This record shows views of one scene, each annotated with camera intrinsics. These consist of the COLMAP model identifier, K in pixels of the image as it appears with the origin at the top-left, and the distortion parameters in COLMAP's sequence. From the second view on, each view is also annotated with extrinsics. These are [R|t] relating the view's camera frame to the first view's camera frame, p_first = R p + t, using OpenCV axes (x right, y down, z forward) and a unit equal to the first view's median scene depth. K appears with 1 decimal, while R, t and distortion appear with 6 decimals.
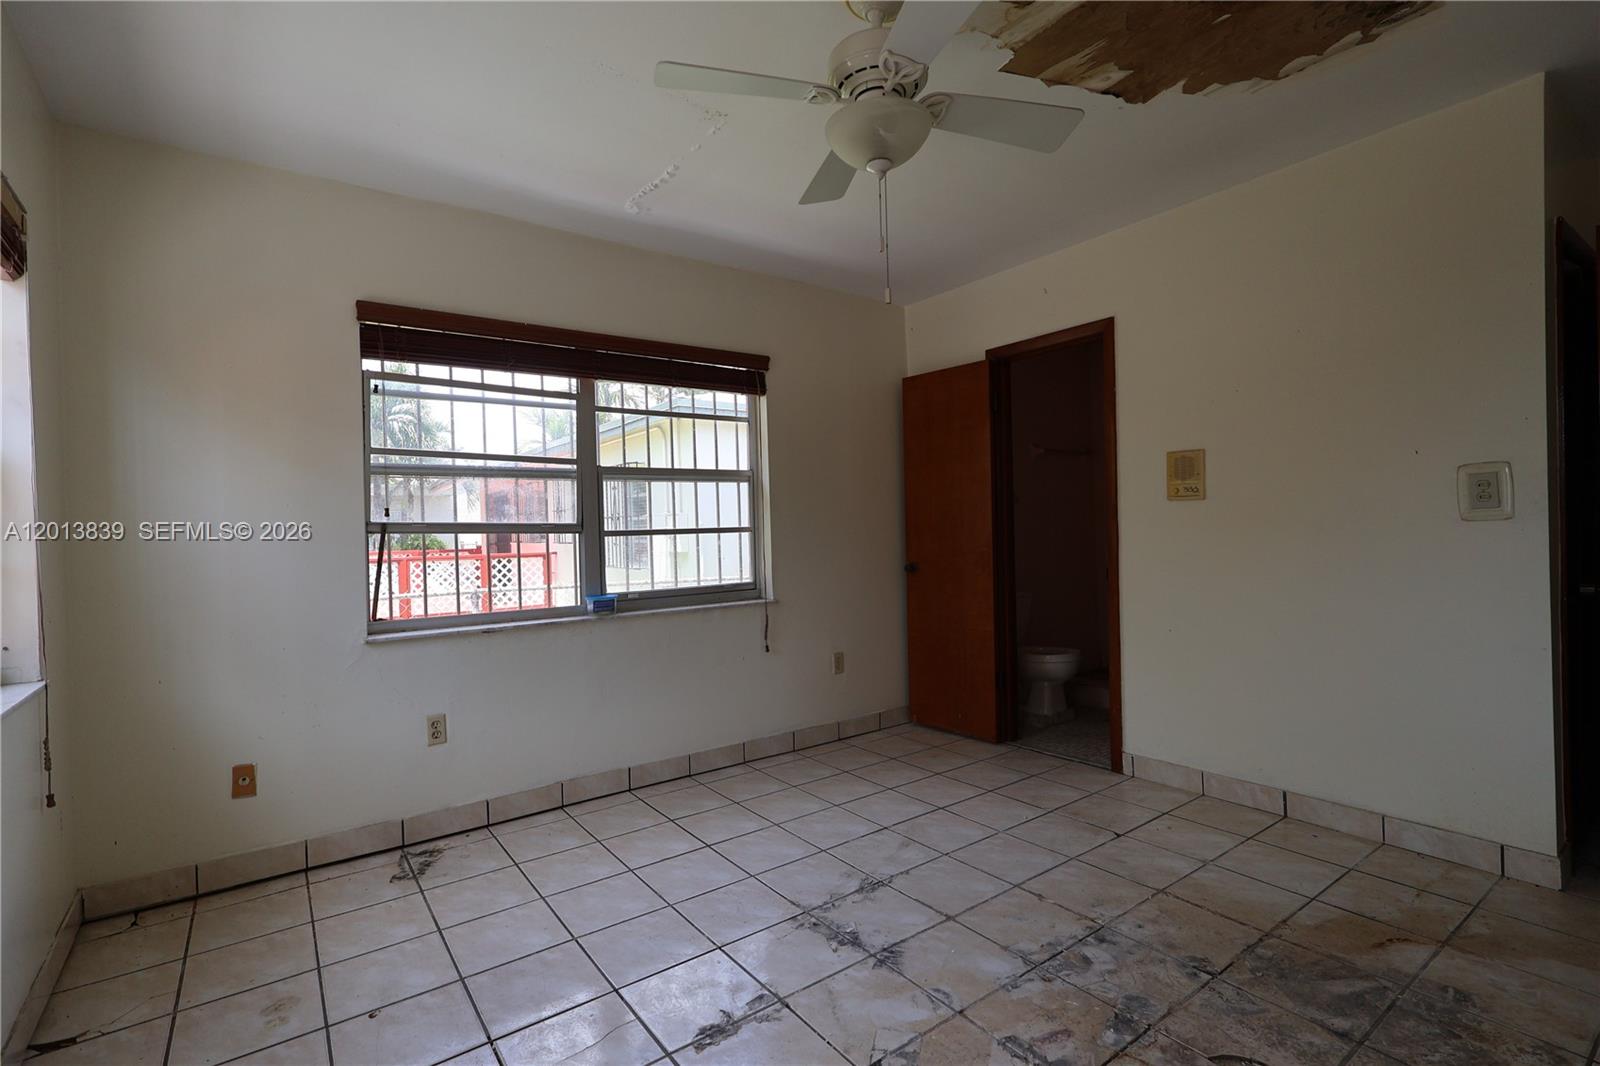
lens RADIAL K [[739.6, 0, 796.4], [0, 739.6, 532.2], [0, 0, 1]] dist [-0.002985, 0.001601]
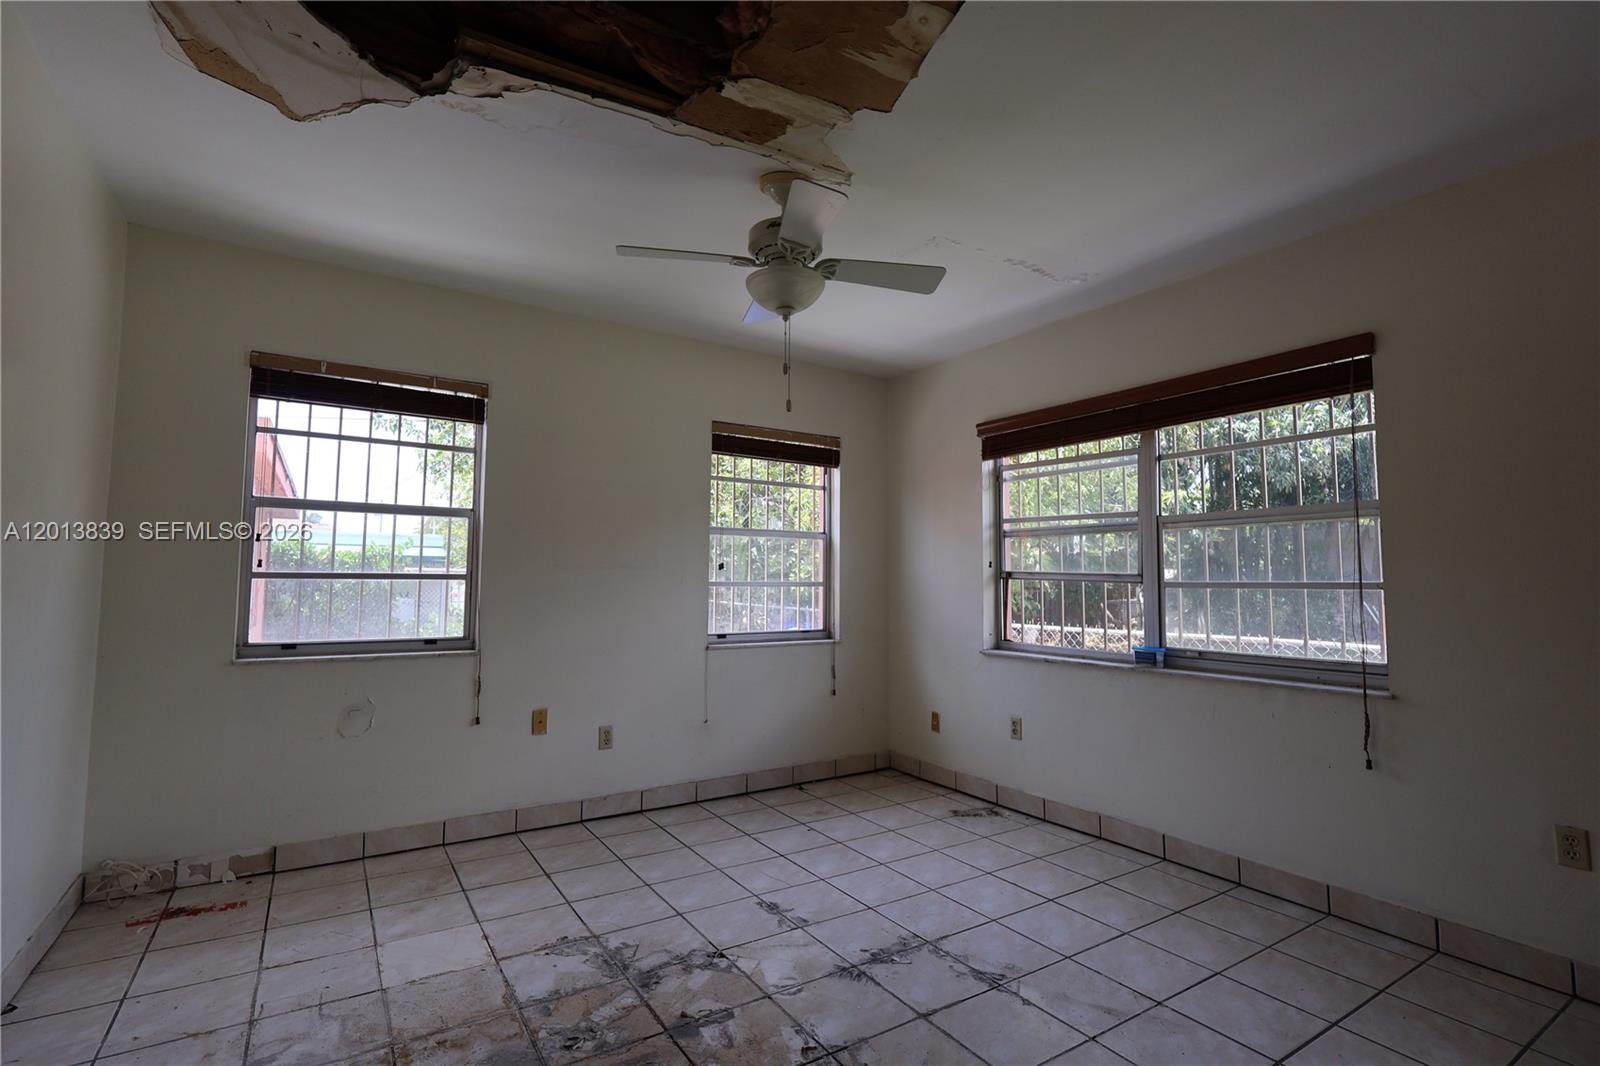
lens RADIAL K [[739.6, 0, 796.4], [0, 739.6, 532.2], [0, 0, 1]] dist [-0.002985, 0.001601]
pose [[-0.053352, -0.038976, -0.997815, 1.015315], [-0.011831, 0.999193, -0.038397, -0.033166], [0.998506, 0.009756, -0.053770, 0.783595]]
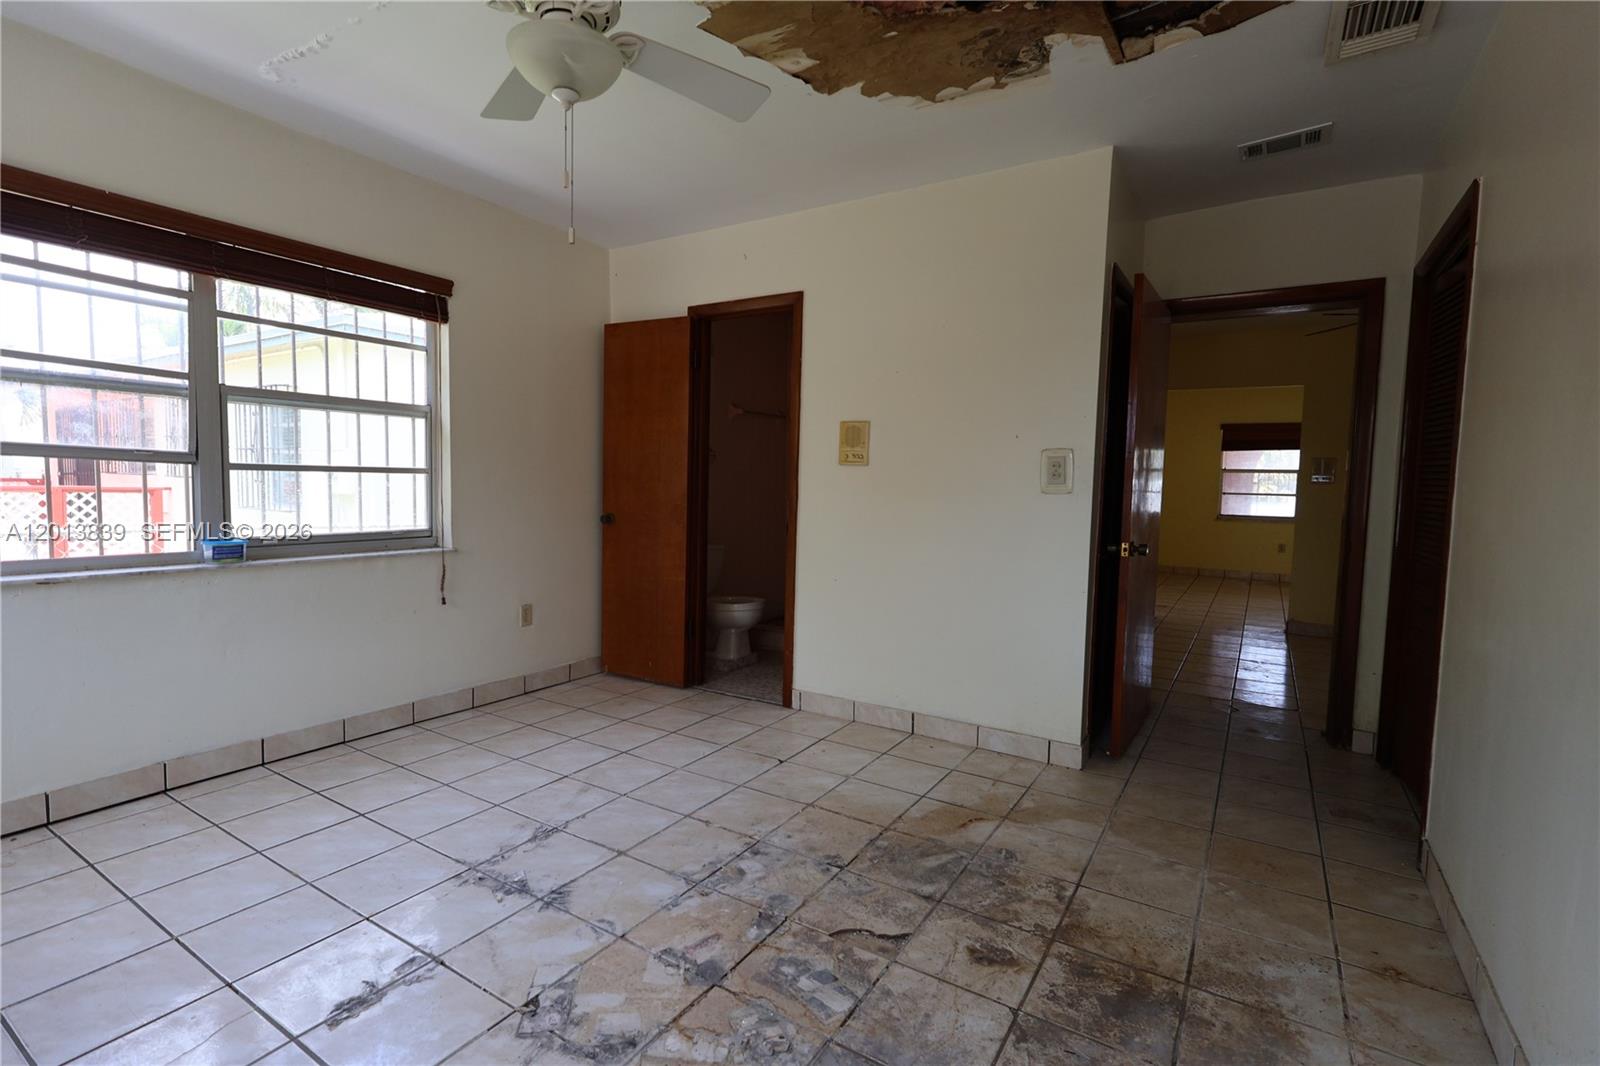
lens RADIAL K [[739.6, 0, 796.4], [0, 739.6, 532.2], [0, 0, 1]] dist [-0.002985, 0.001601]
pose [[0.926292, 0.022422, 0.376140, 0.030030], [-0.046043, 0.997483, 0.053925, 0.002069], [-0.373984, -0.067269, 0.924992, -0.024438]]
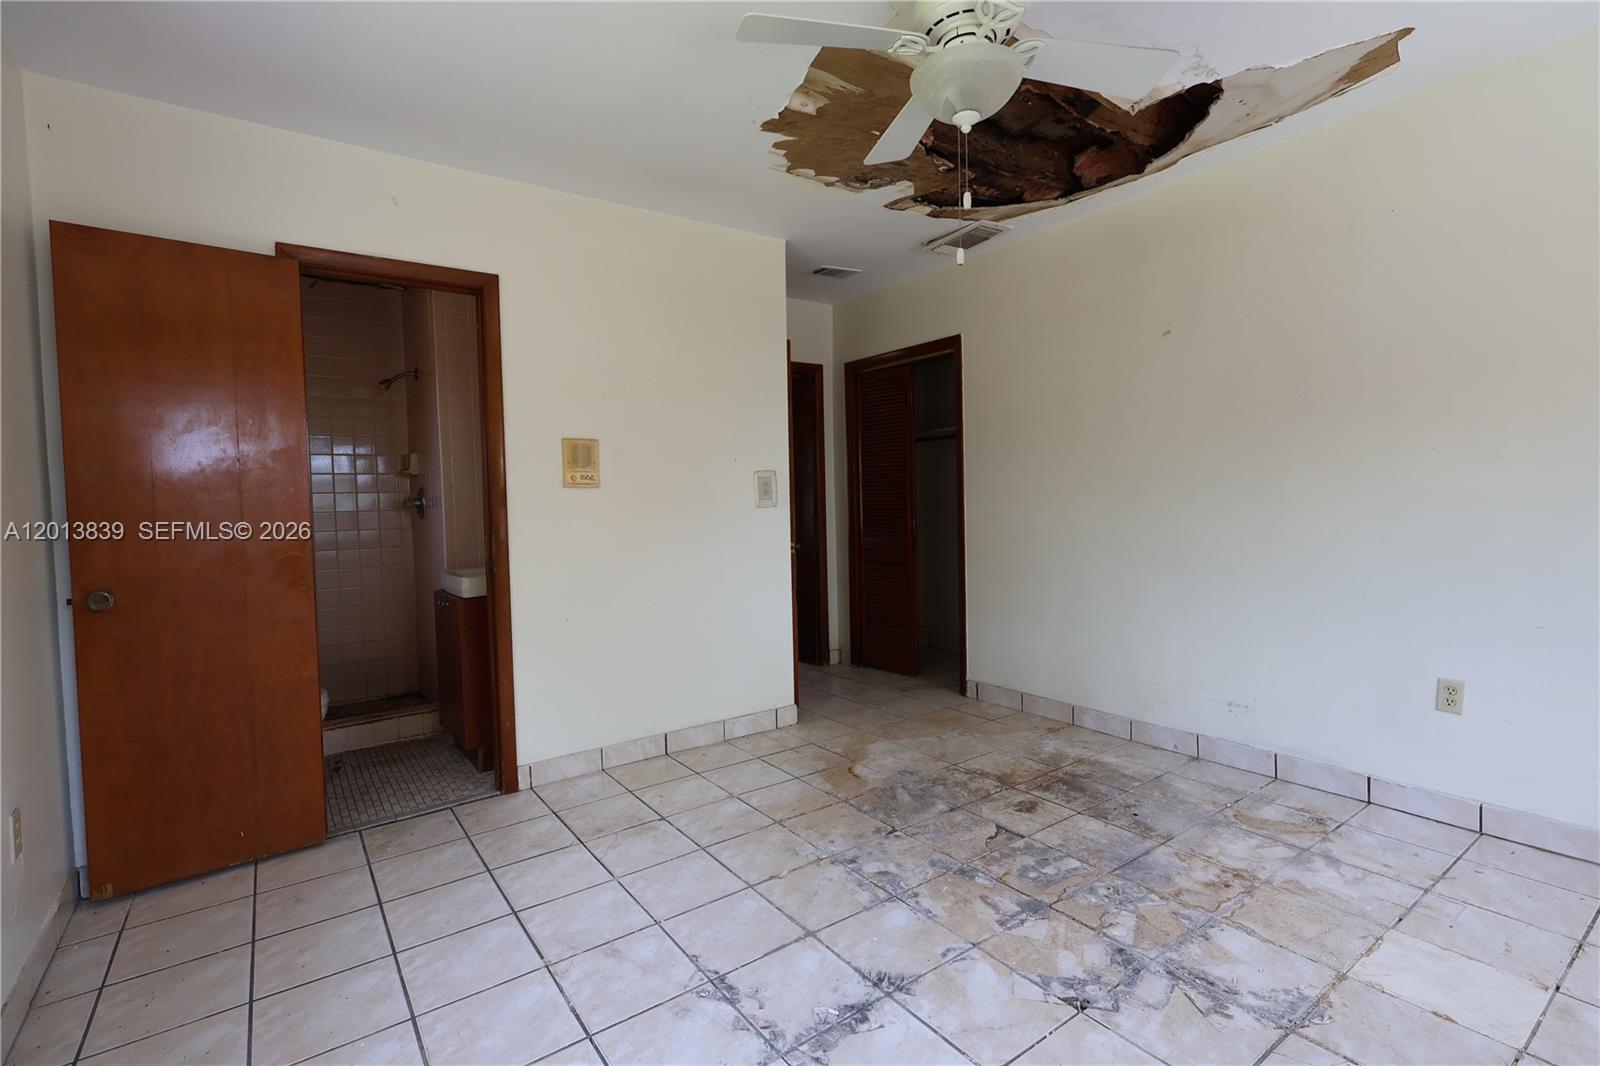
lens RADIAL K [[739.6, 0, 796.4], [0, 739.6, 532.2], [0, 0, 1]] dist [-0.002985, 0.001601]
pose [[0.005163, -0.016078, 0.999857, -0.609152], [0.030987, 0.999393, 0.015911, 0.013198], [-0.999506, 0.030901, 0.005659, 0.880386]]
